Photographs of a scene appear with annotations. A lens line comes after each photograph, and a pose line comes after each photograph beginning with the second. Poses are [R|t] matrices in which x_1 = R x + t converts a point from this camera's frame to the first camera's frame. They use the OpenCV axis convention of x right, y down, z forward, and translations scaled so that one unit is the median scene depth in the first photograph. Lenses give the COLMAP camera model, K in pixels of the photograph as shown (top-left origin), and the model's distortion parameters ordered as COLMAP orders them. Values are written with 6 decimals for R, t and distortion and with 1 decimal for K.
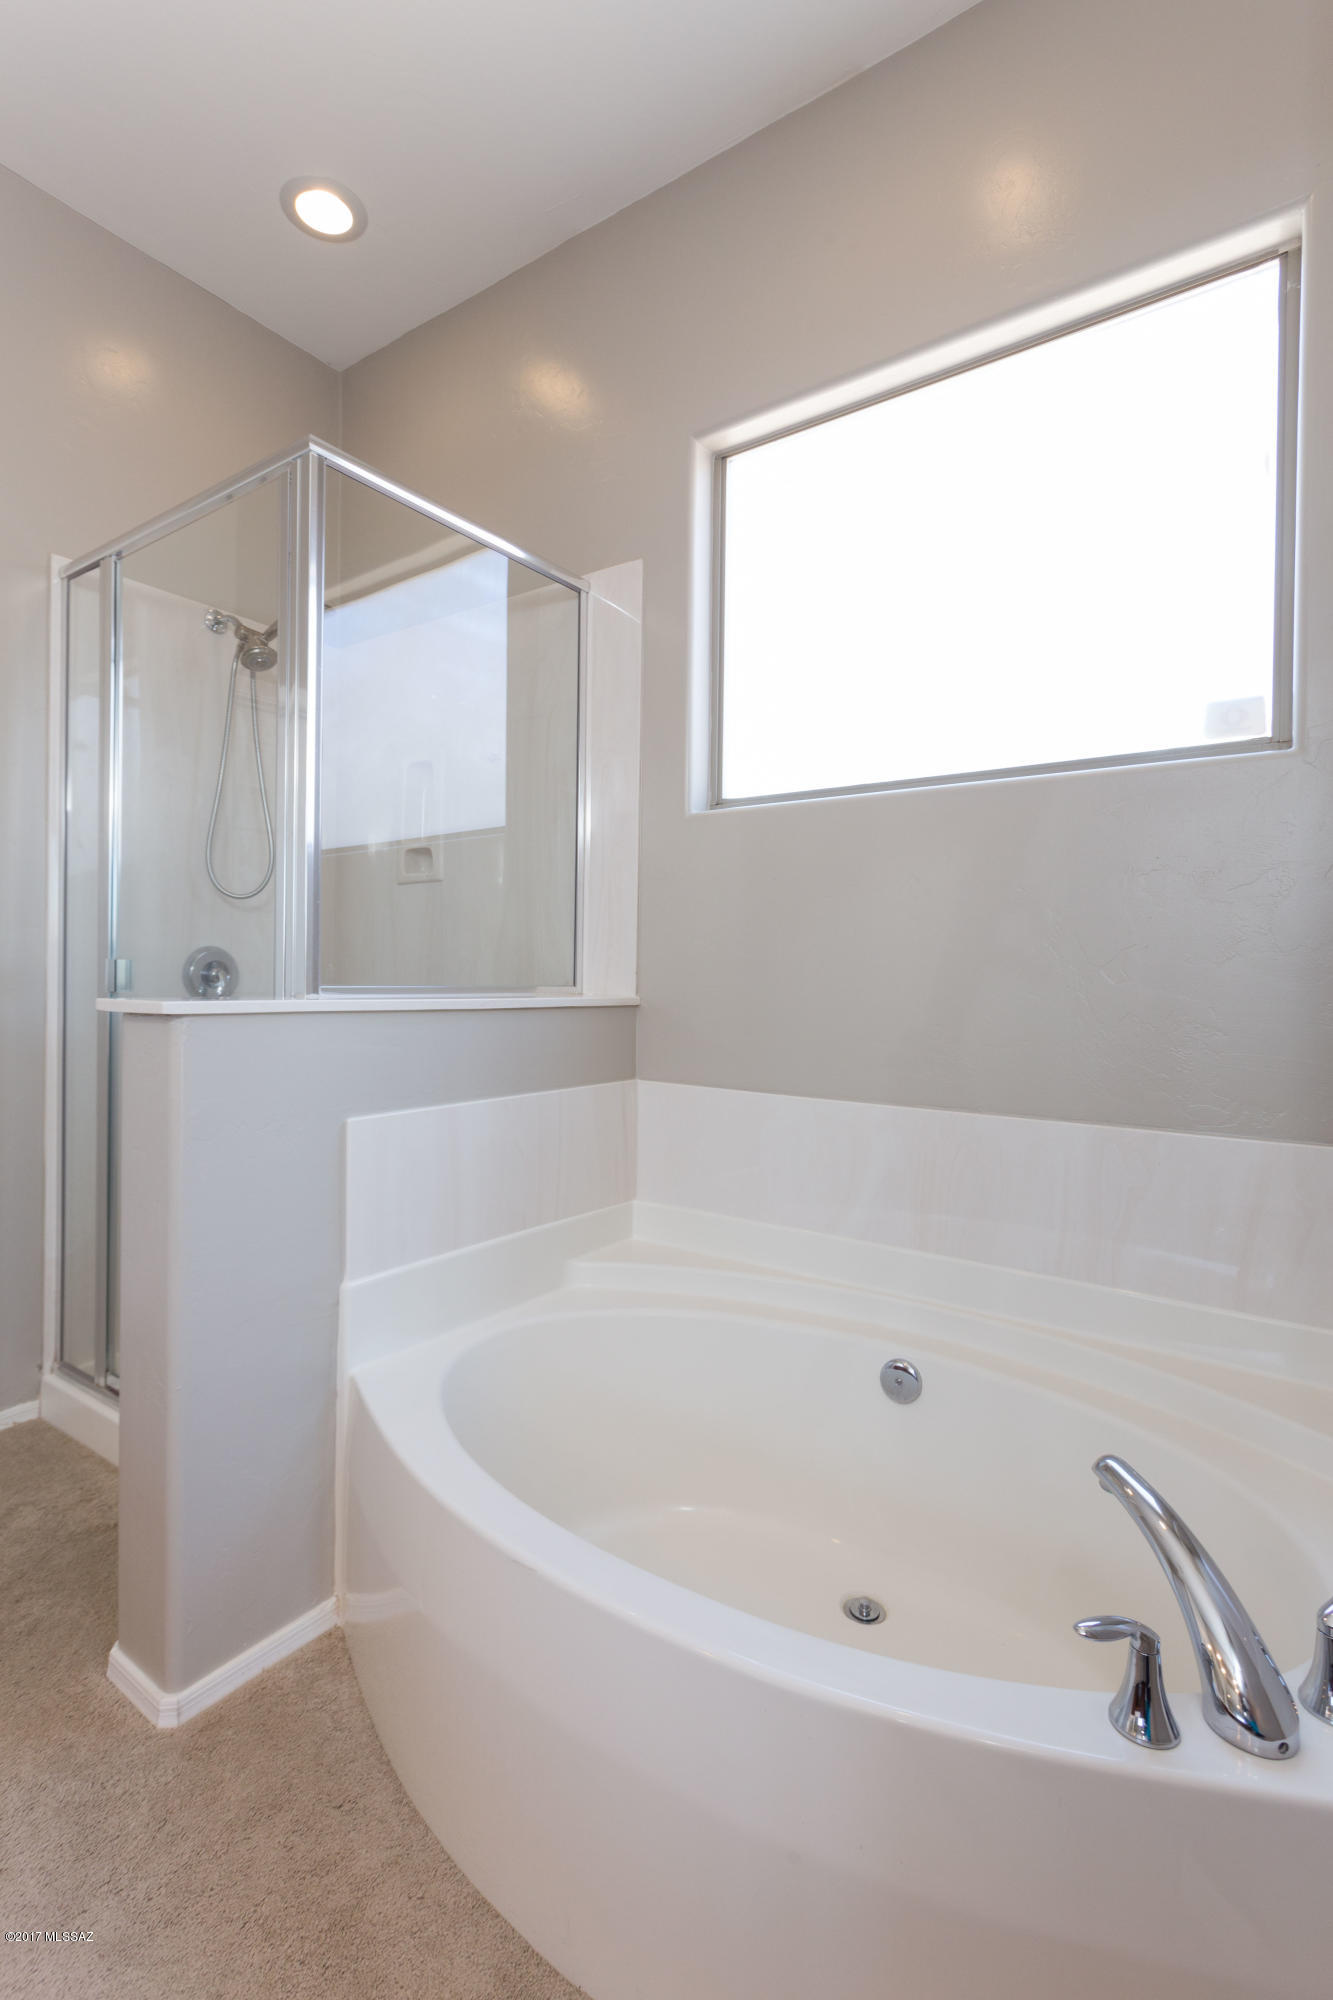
lens RADIAL K [[959.1, 0, 658.3], [0, 959.1, 984.1], [0, 0, 1]] dist [-0.004486, 0.003654]
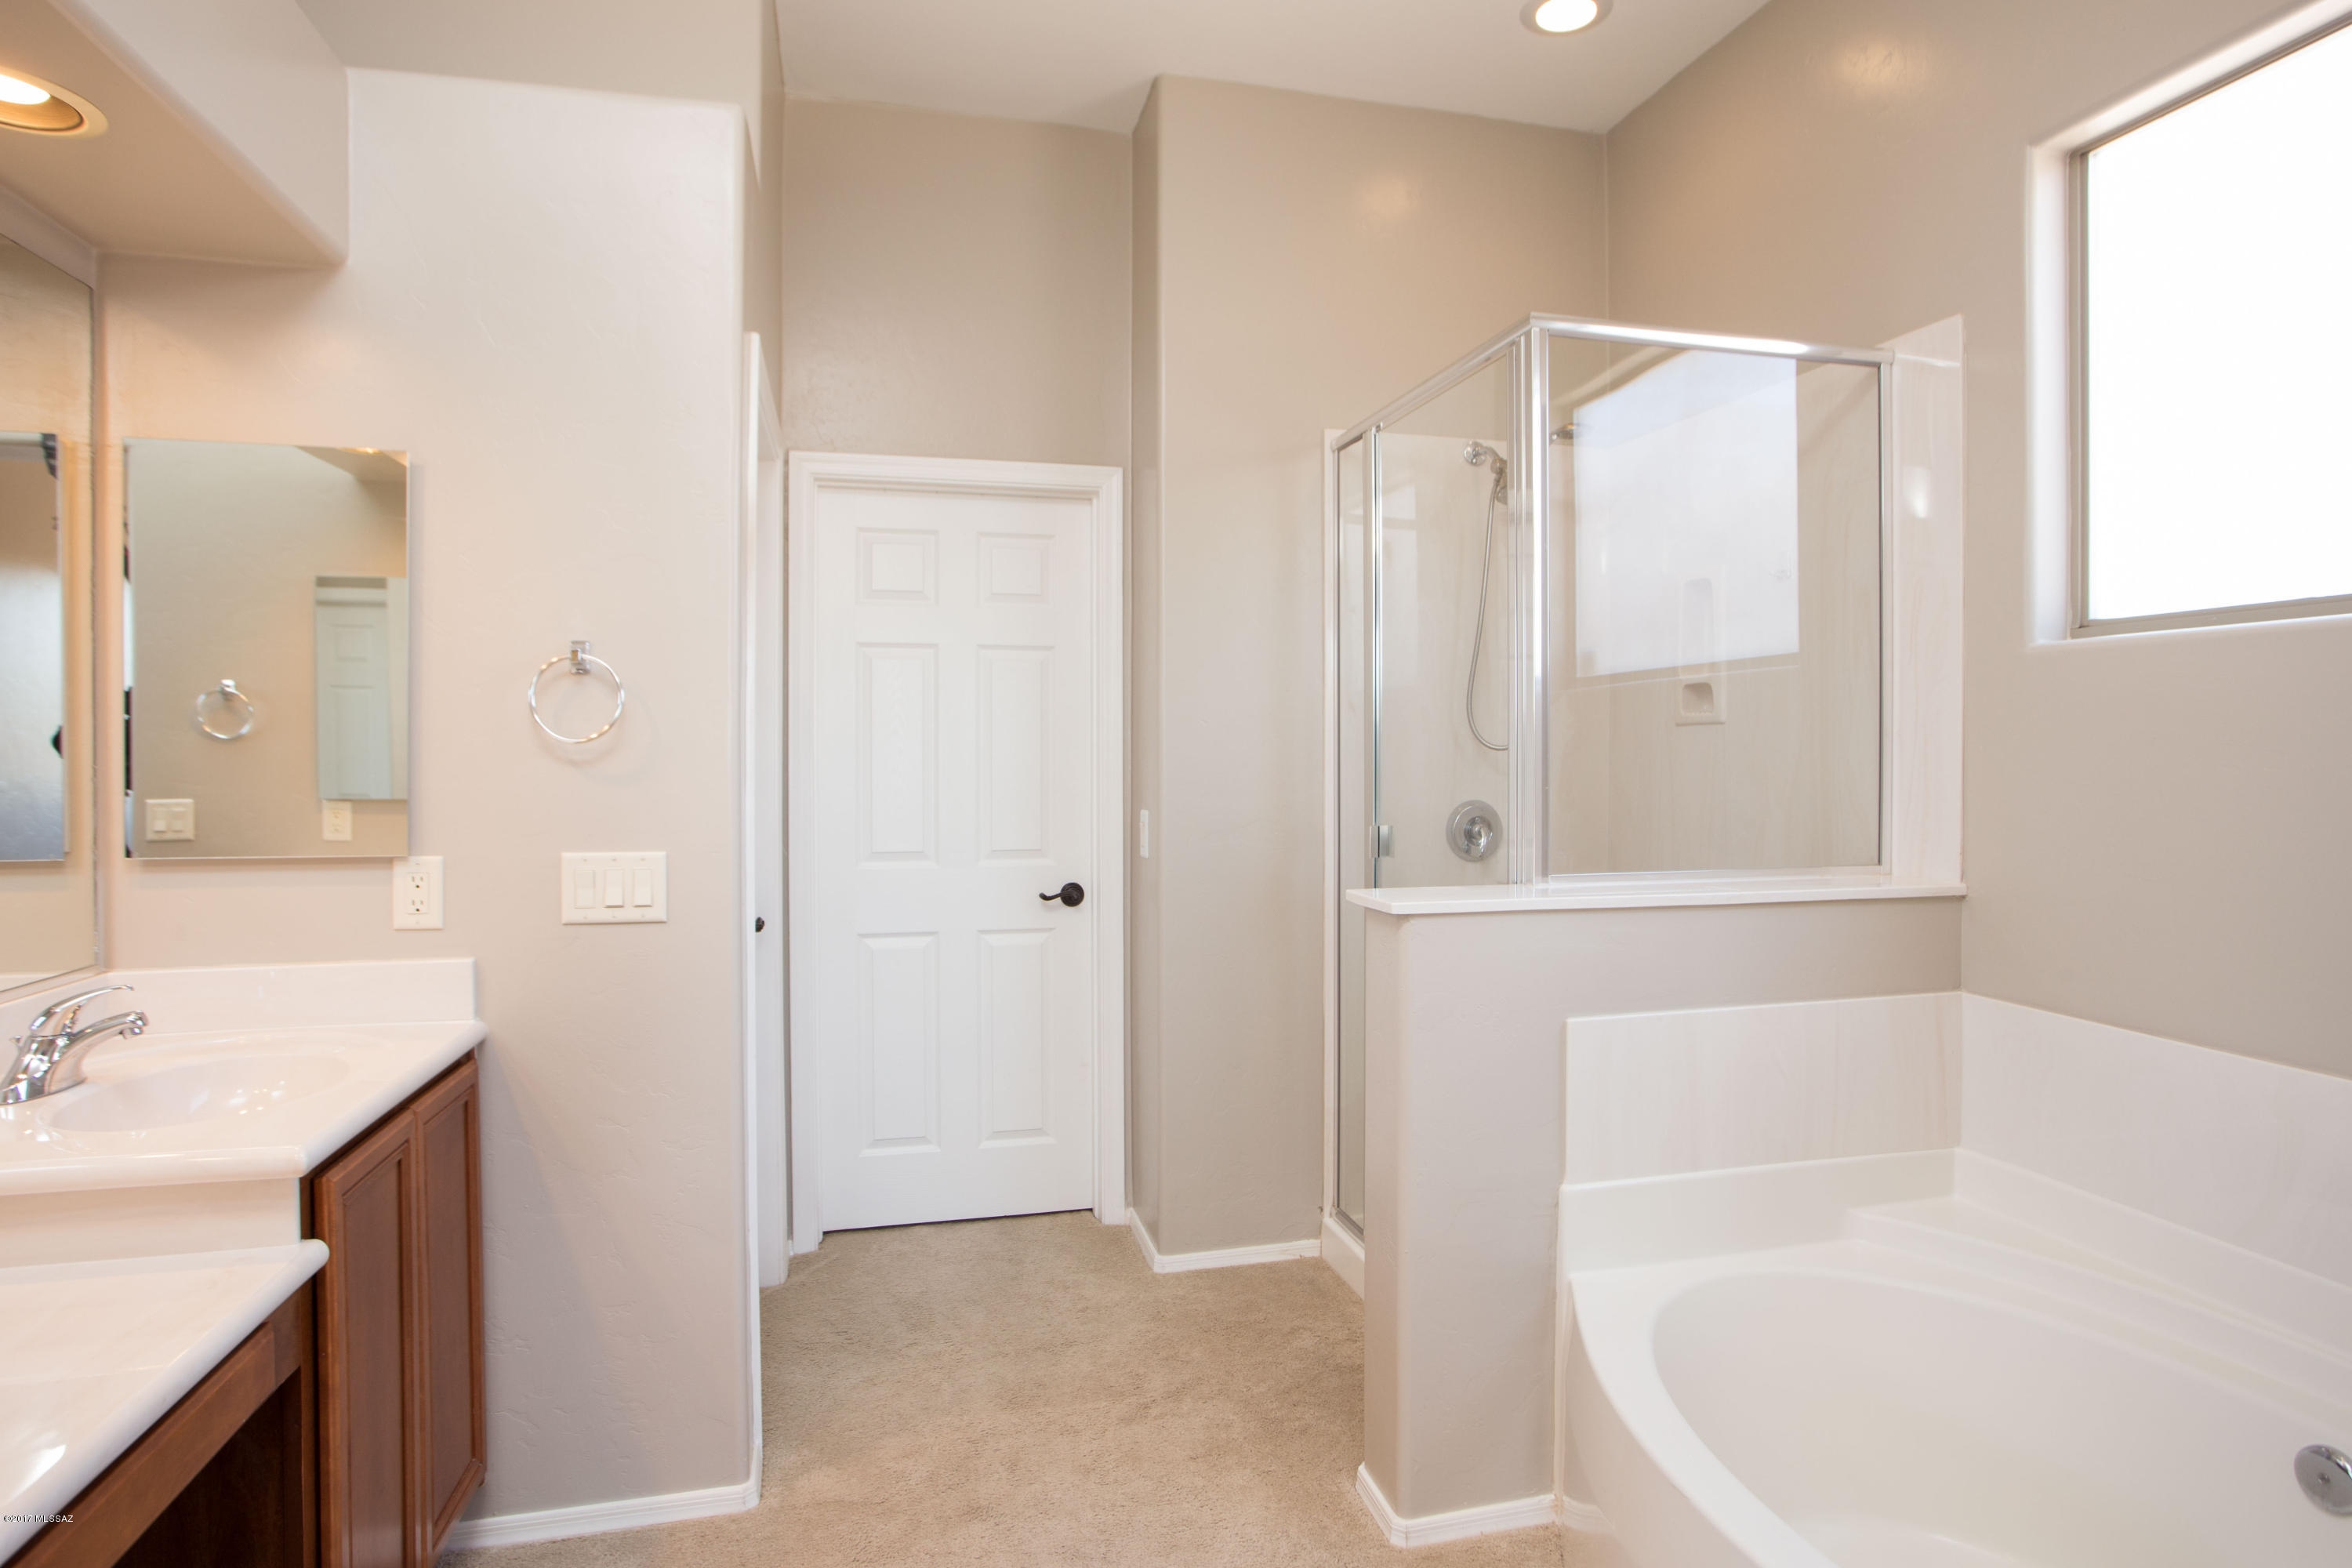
lens RADIAL K [[1285.4, 0, 1190.2], [0, 1285.4, 787.7], [0, 0, 1]] dist [-0.027252, 0.007213]
pose [[0.766475, -0.005231, -0.642253, 0.163935], [0.010653, 0.999933, 0.004570, -0.077828], [0.642186, -0.010345, 0.766479, -0.182612]]
